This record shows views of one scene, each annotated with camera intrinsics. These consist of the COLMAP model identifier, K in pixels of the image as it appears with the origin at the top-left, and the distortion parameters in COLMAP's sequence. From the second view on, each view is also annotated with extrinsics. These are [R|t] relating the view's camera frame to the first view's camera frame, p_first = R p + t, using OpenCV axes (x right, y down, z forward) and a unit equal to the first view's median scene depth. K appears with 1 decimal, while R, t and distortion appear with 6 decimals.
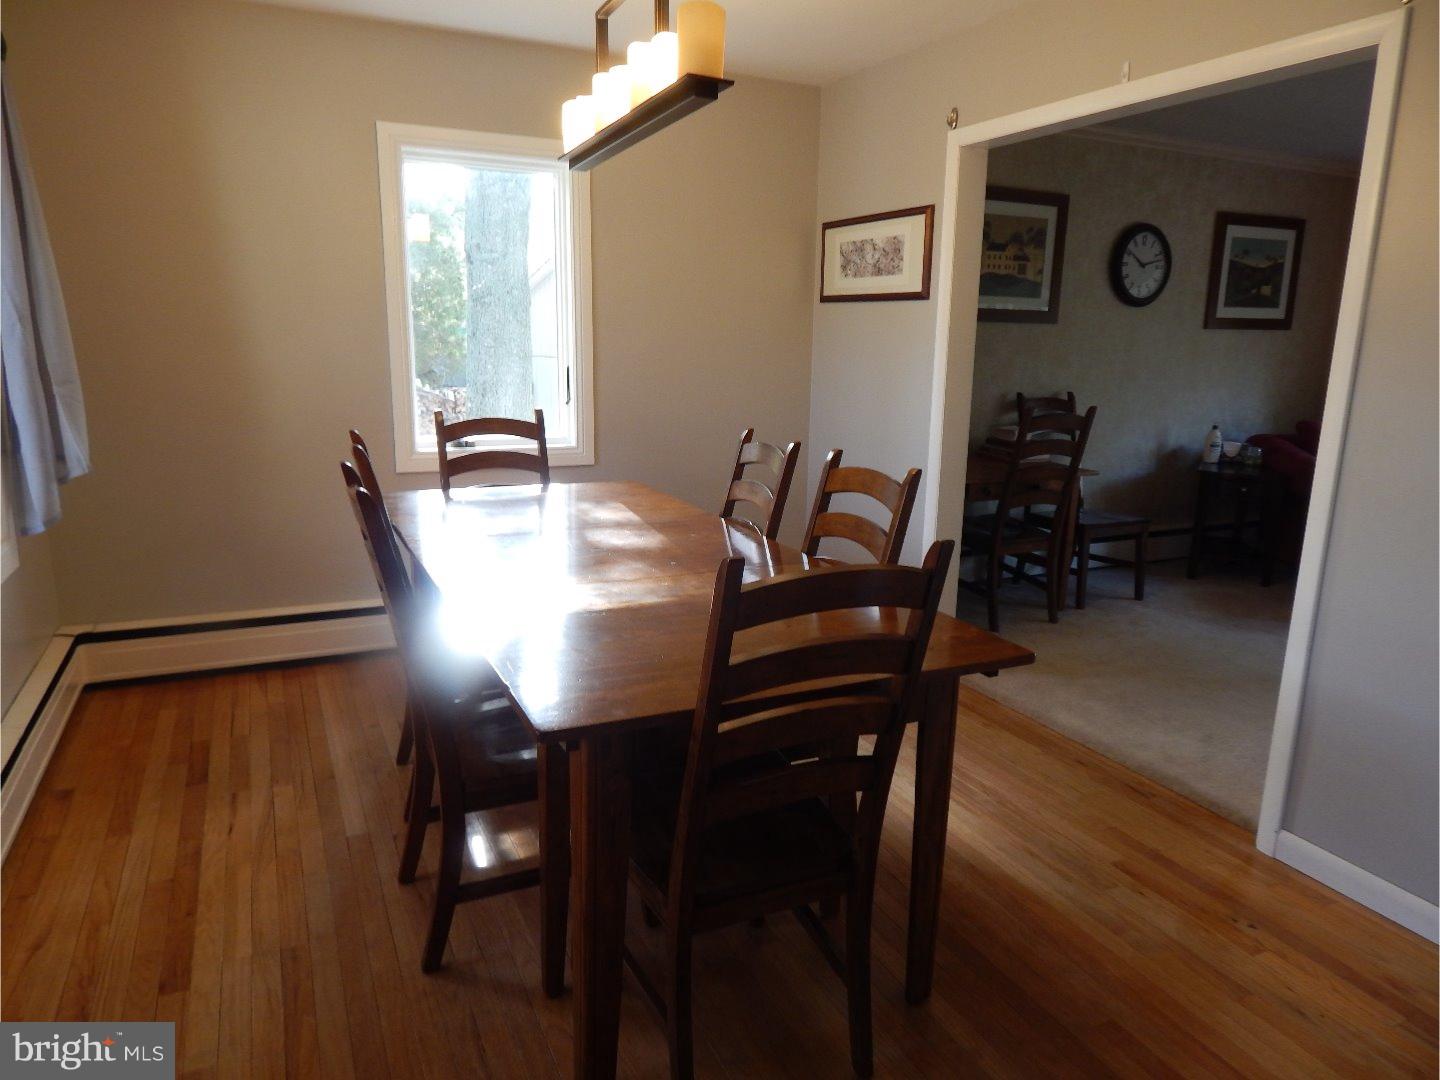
lens RADIAL K [[943.7, 0, 717.1], [0, 943.7, 535.2], [0, 0, 1]] dist [0.006912, -0.012280]
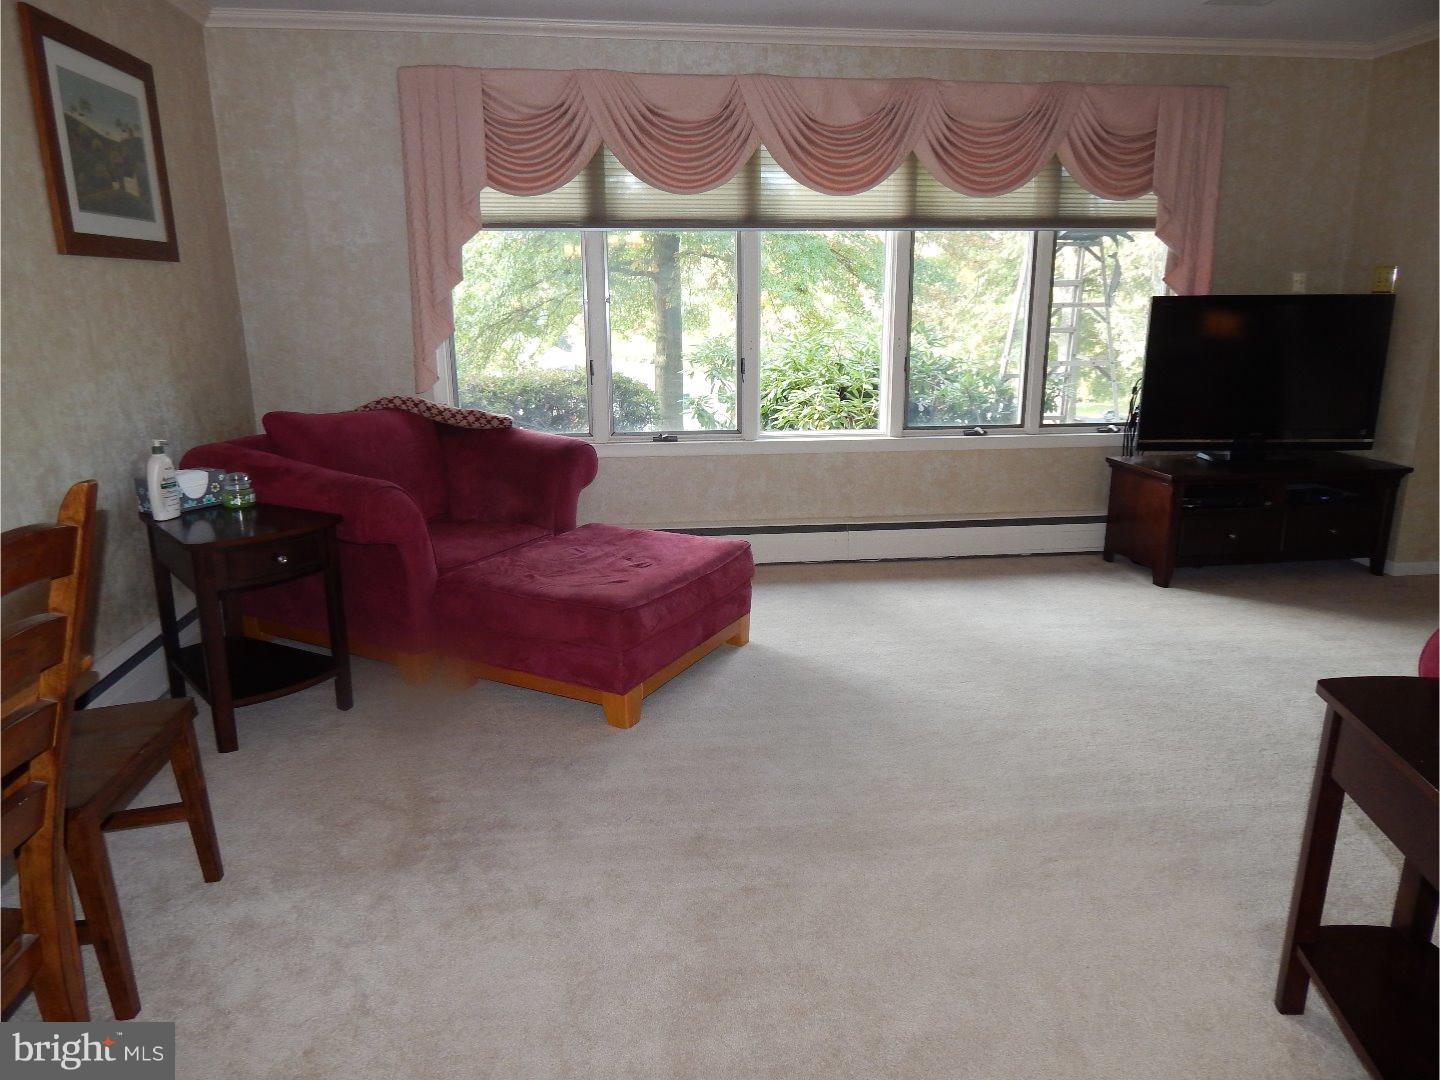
lens RADIAL K [[967.7, 0, 729.6], [0, 967.7, 534.9], [0, 0, 1]] dist [0.009734, -0.002453]
pose [[0.320841, -0.249777, 0.913604, 0.134212], [0.212696, 0.958963, 0.187483, -0.101697], [-0.922942, 0.134168, 0.360801, 0.525534]]
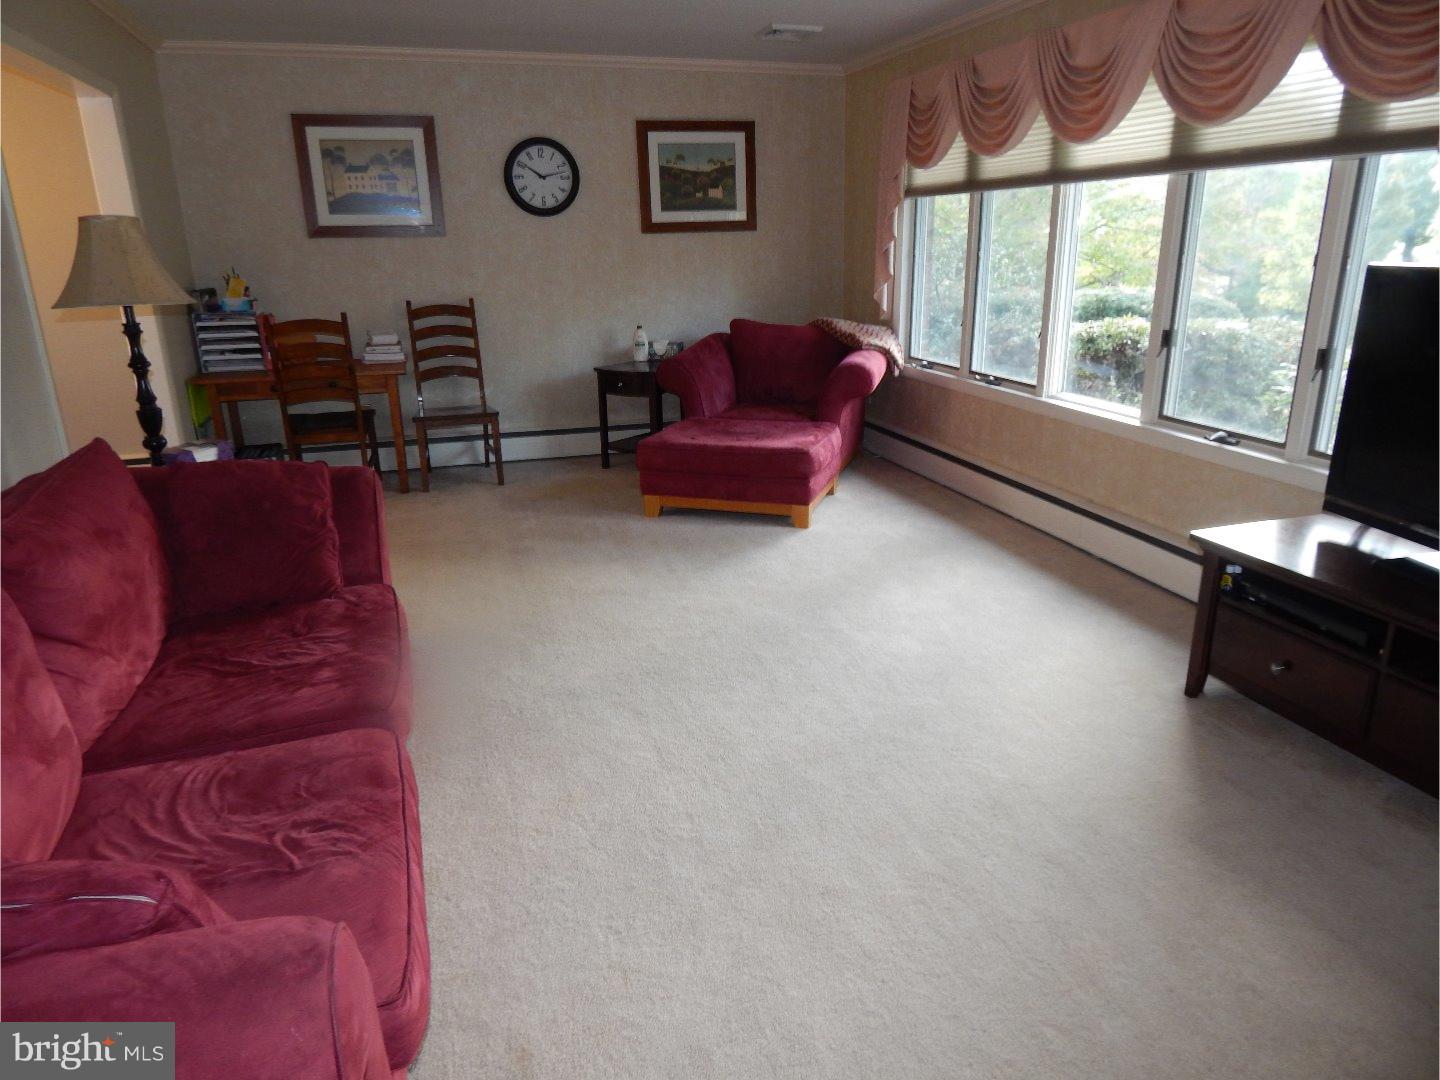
lens RADIAL K [[943.7, 0, 717.1], [0, 943.7, 535.2], [0, 0, 1]] dist [0.006912, -0.012280]
pose [[0.987366, 0.010400, -0.158114, 0.780735], [0.003560, 0.996136, 0.087748, 0.026873], [0.158415, -0.087203, 0.983514, -0.062530]]
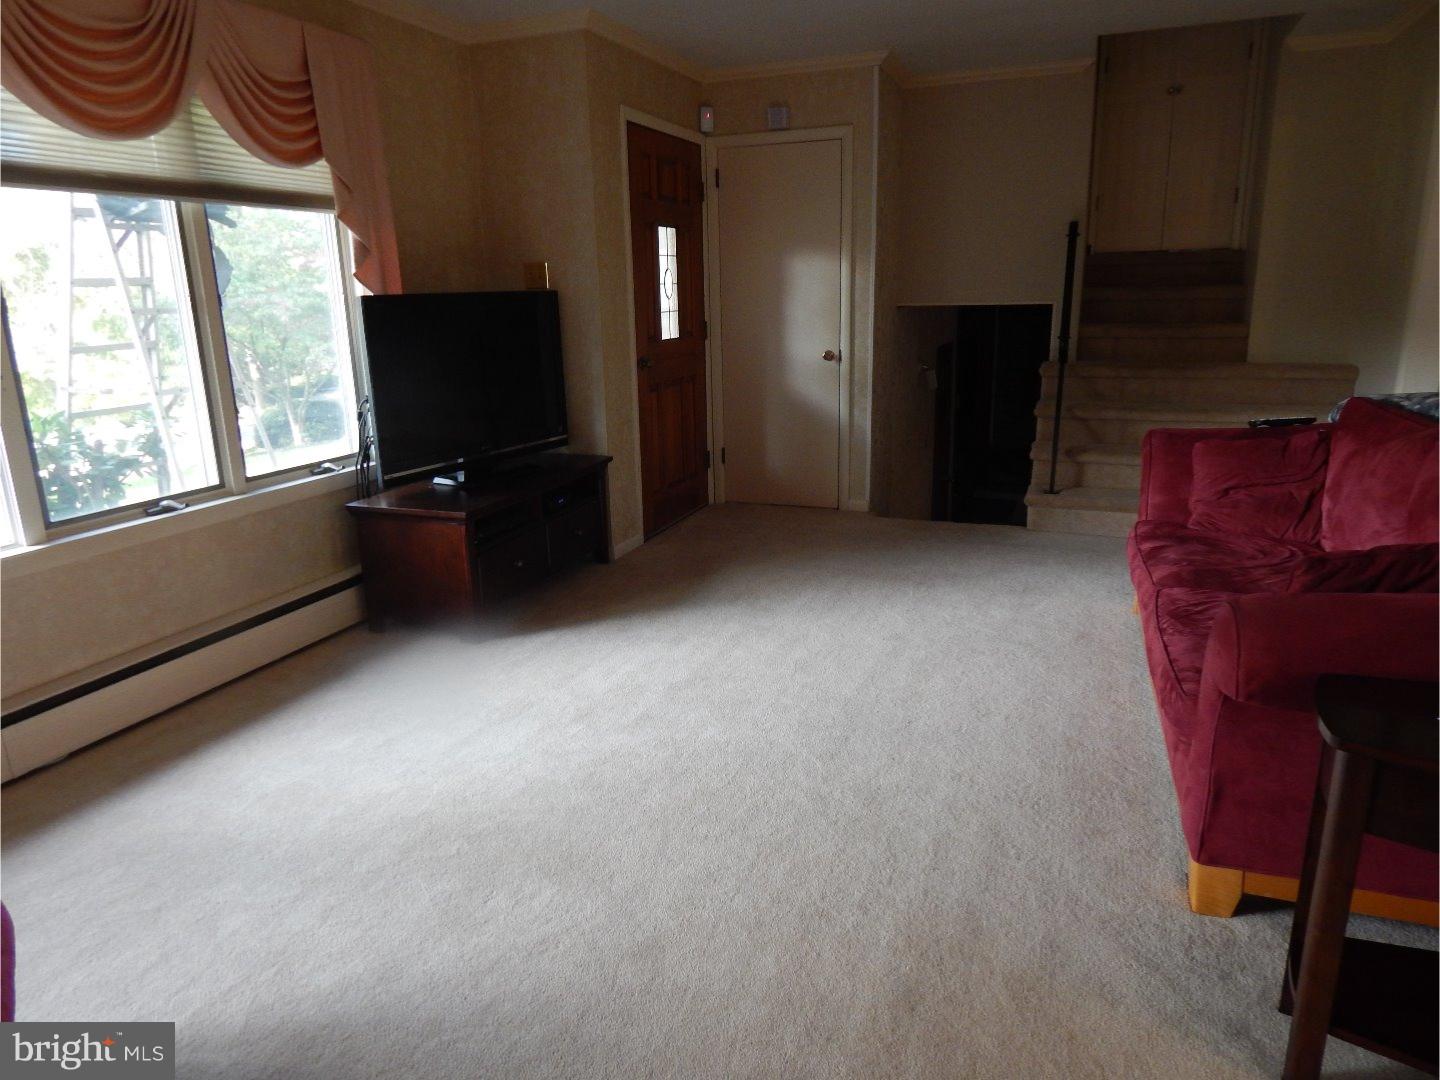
lens RADIAL K [[943.7, 0, 717.1], [0, 943.7, 535.2], [0, 0, 1]] dist [0.006912, -0.012280]
pose [[-0.673413, -0.197319, 0.712447, 0.403801], [0.163675, 0.900009, 0.403973, -0.135980], [-0.720920, 0.388651, -0.573781, 0.710086]]
